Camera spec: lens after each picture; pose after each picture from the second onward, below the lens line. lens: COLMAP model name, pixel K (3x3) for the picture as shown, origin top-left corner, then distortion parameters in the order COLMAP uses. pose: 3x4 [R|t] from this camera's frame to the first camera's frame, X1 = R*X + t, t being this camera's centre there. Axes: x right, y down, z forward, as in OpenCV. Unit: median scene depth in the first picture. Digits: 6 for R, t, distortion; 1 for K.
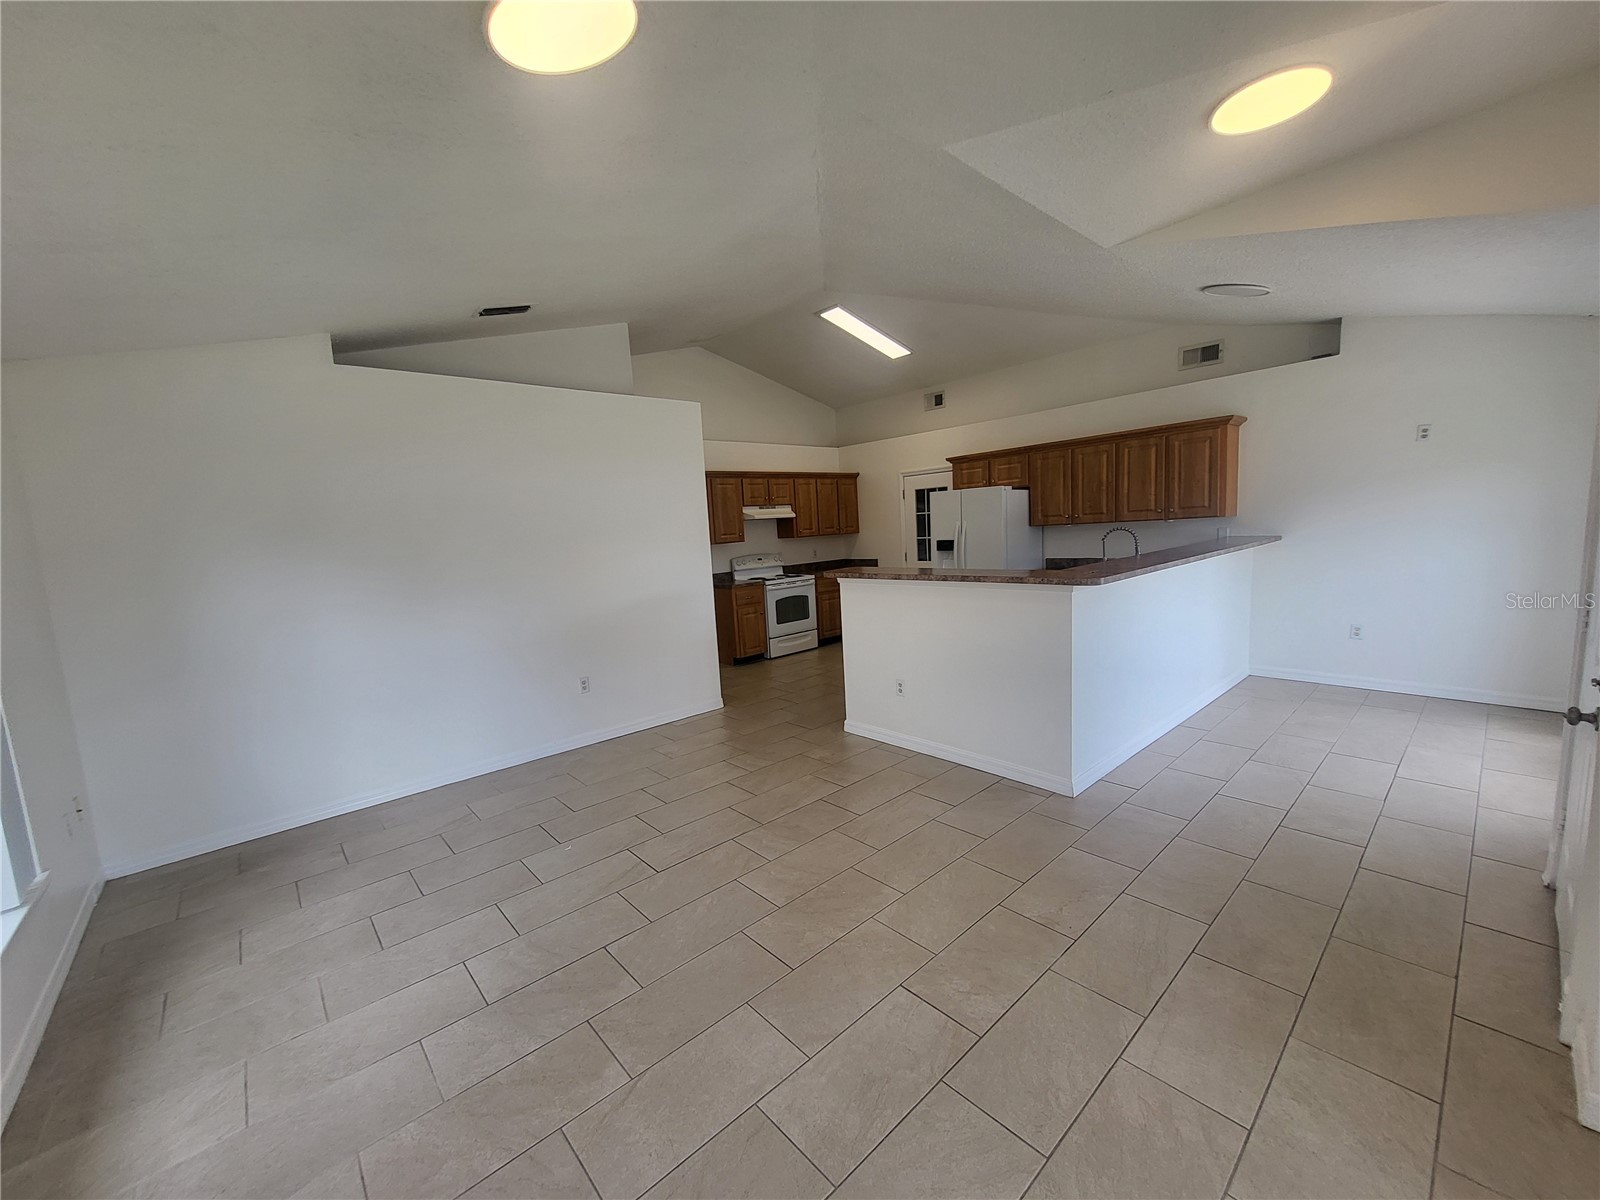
lens RADIAL K [[629.1, 0, 802.4], [0, 629.1, 602.4], [0, 0, 1]] dist [0.007850, -0.002171]
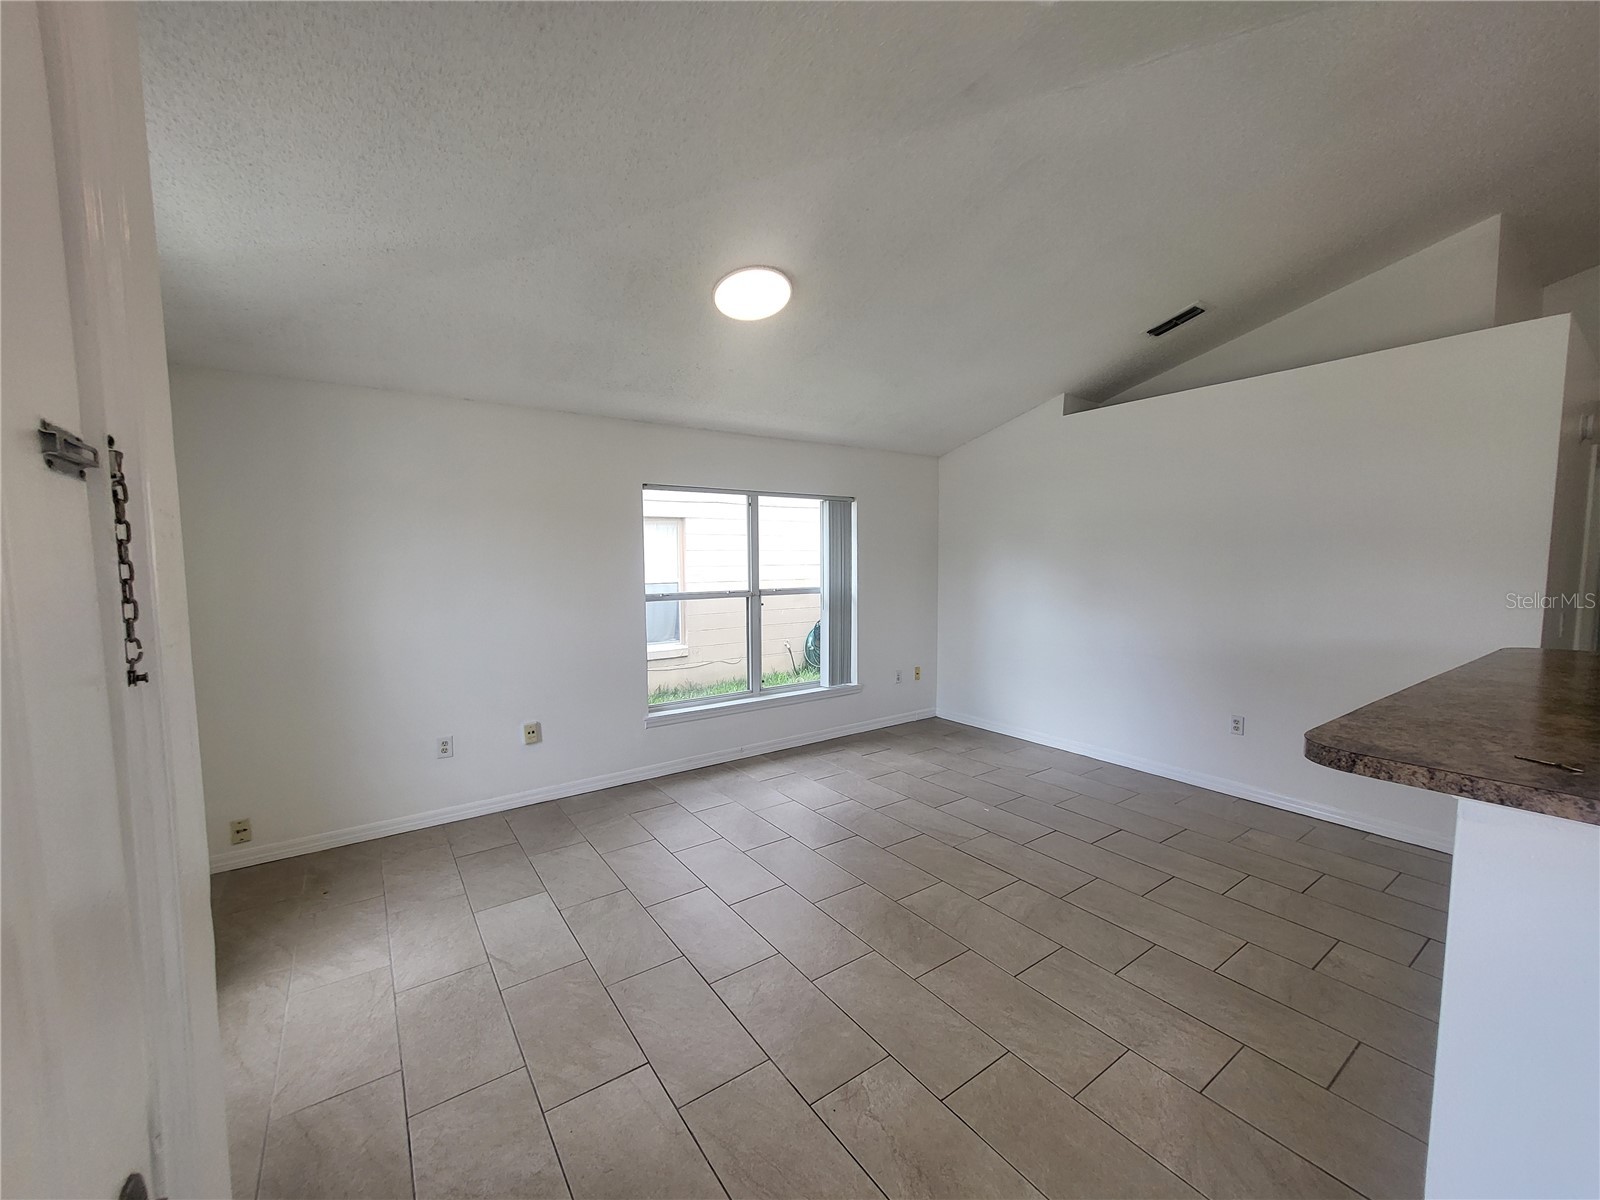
lens RADIAL K [[629.1, 0, 798.7], [0, 629.1, 612.5], [0, 0, 1]] dist [0.007850, -0.002171]
pose [[-0.113853, 0.144733, -0.982899, 0.538724], [-0.107255, 0.981759, 0.156989, -0.089481], [0.987691, 0.123295, -0.096253, 0.476940]]
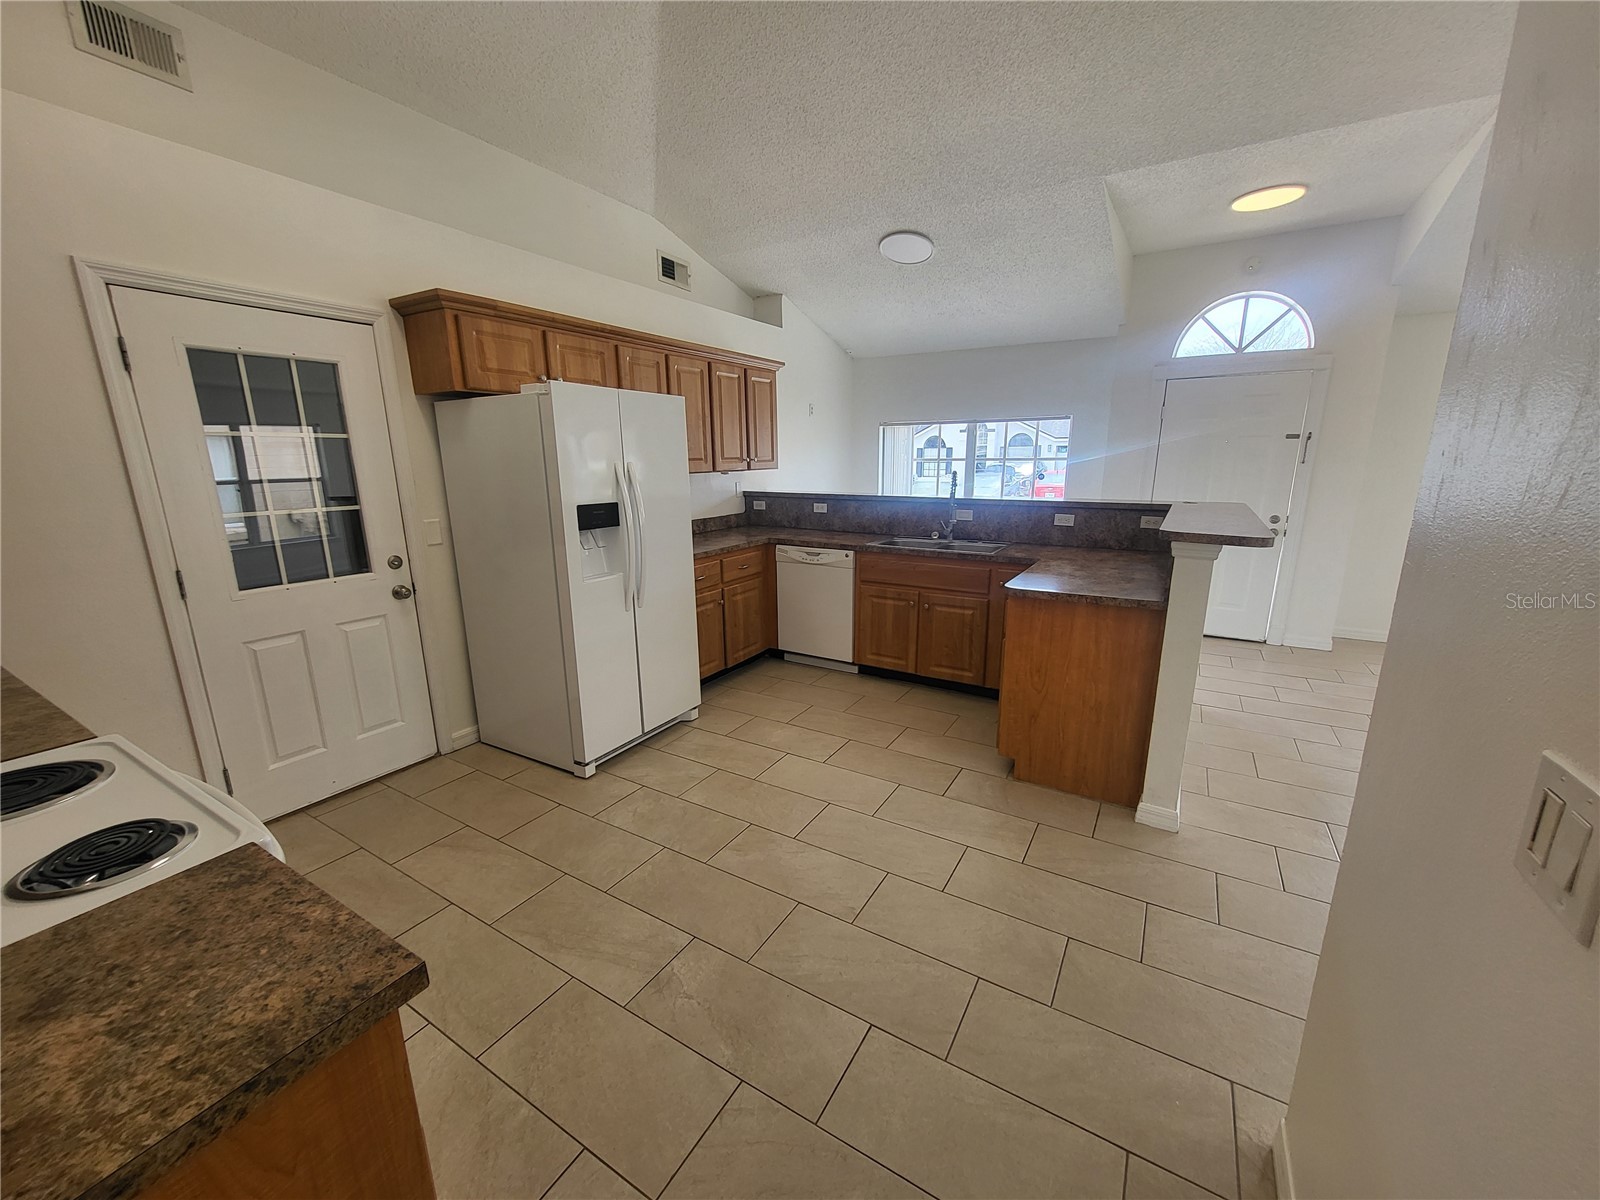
lens RADIAL K [[629.1, 0, 794.9], [0, 629.1, 608.5], [0, 0, 1]] dist [0.007850, -0.002171]
pose [[-0.285591, -0.165397, 0.943971, -0.332512], [0.144445, 0.966313, 0.213012, -0.146731], [-0.947404, 0.197186, -0.252079, 1.430879]]
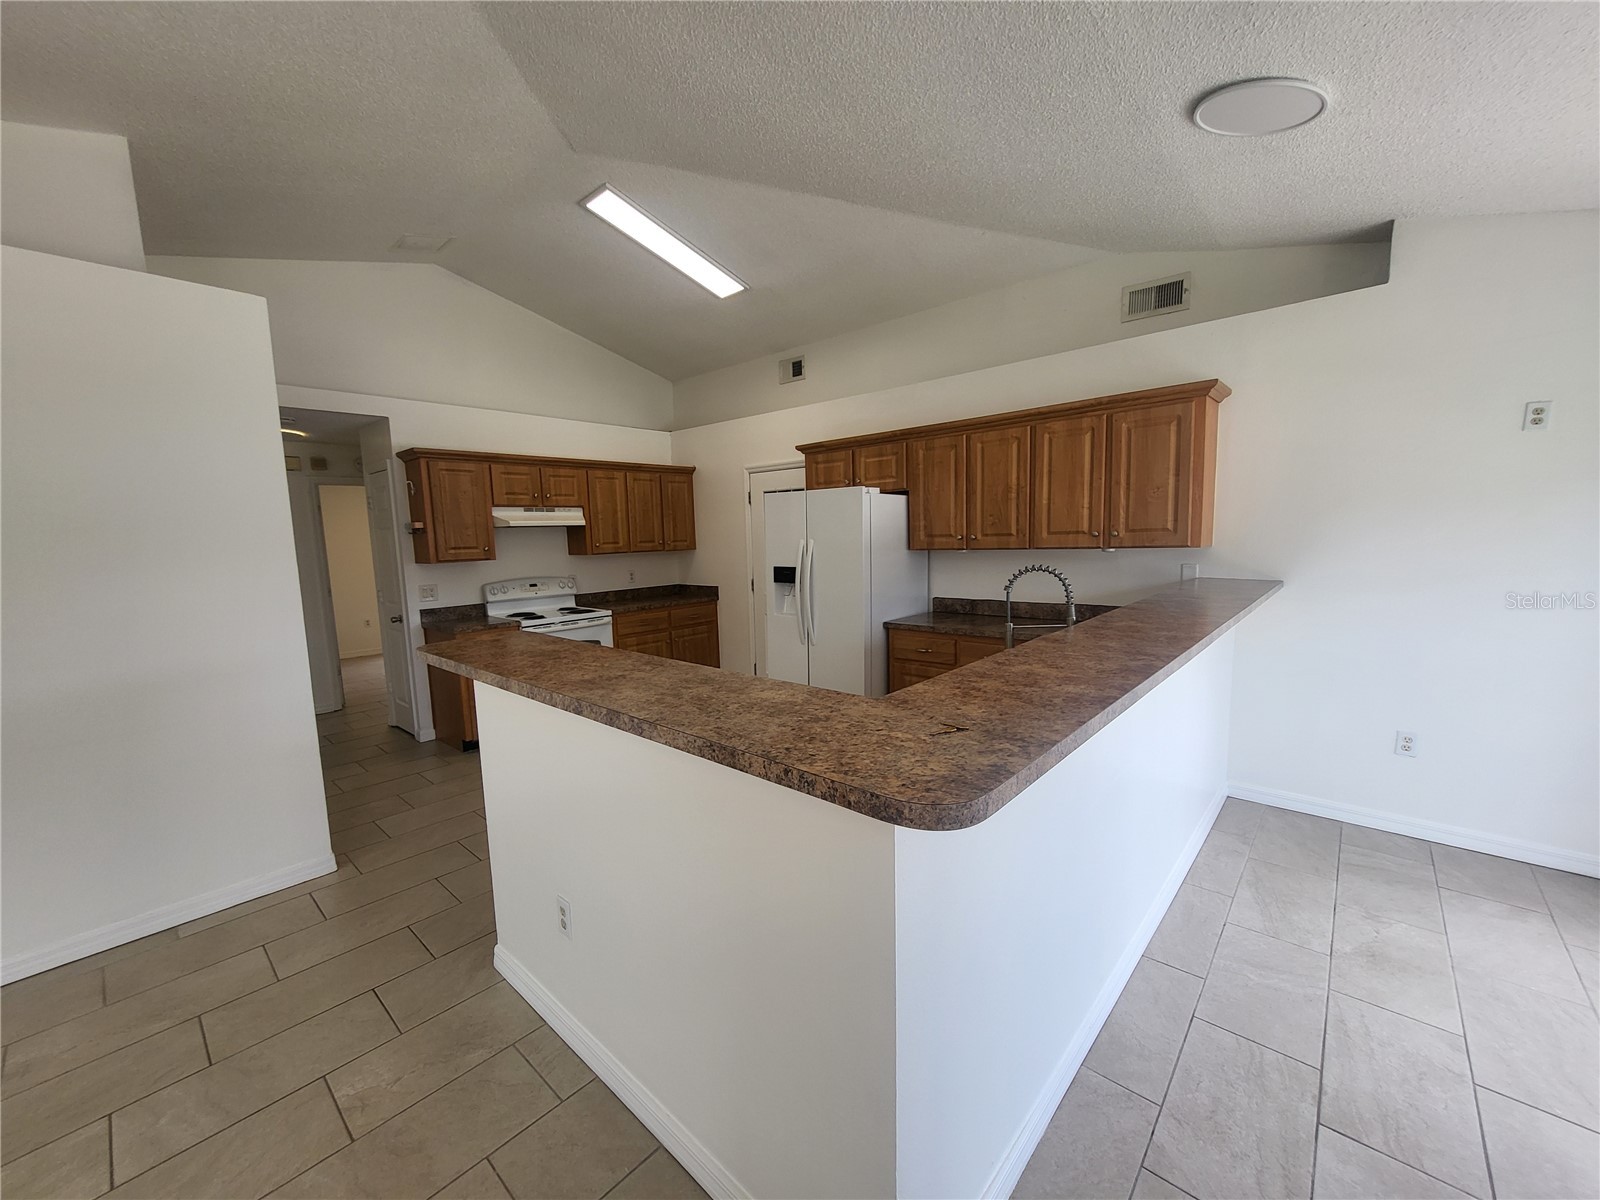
lens RADIAL K [[629.1, 0, 795.3], [0, 629.1, 607.6], [0, 0, 1]] dist [0.007850, -0.002171]
pose [[0.994199, 0.016361, 0.106301, 0.242479], [-0.015846, 0.999858, -0.005691, -0.075863], [-0.106379, 0.003974, 0.994318, 0.488032]]
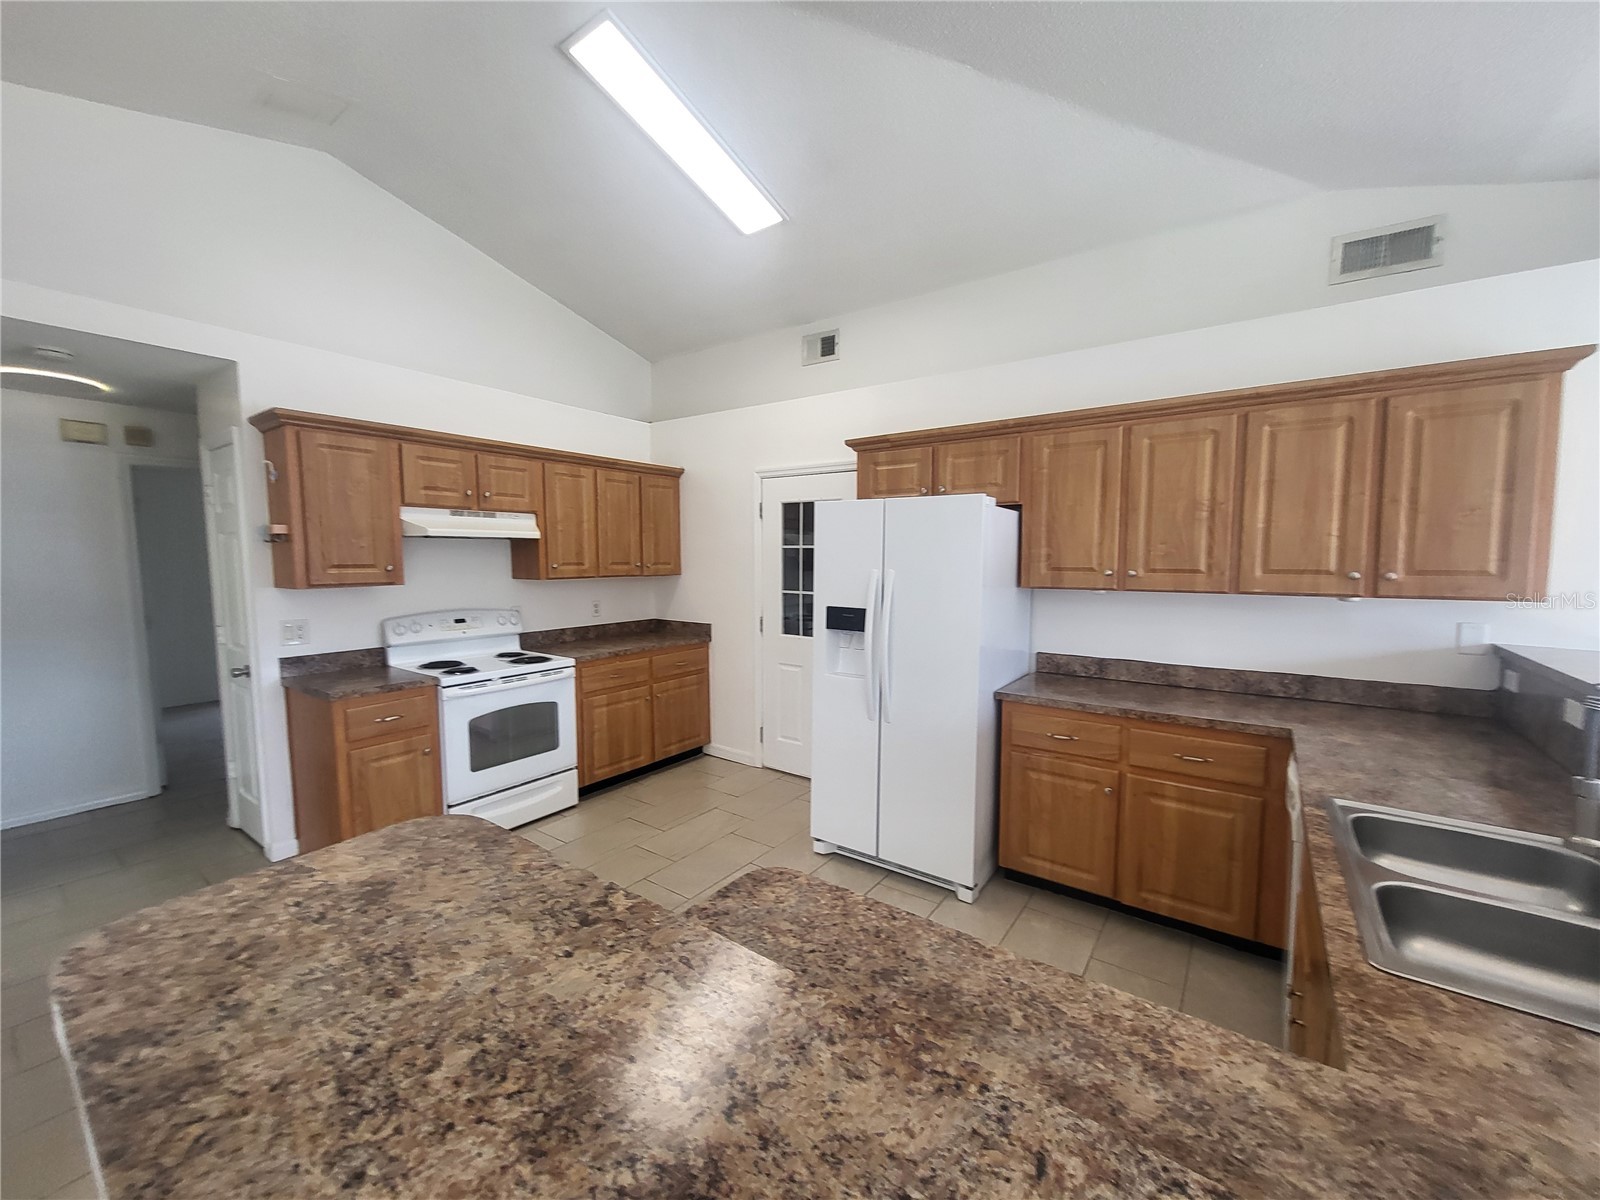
lens RADIAL K [[629.1, 0, 793.6], [0, 629.1, 612.4], [0, 0, 1]] dist [0.007850, -0.002171]
pose [[0.976397, 0.040282, 0.212196, 0.133440], [-0.033087, 0.998754, -0.037354, -0.110714], [-0.213437, 0.029451, 0.976513, 0.803168]]
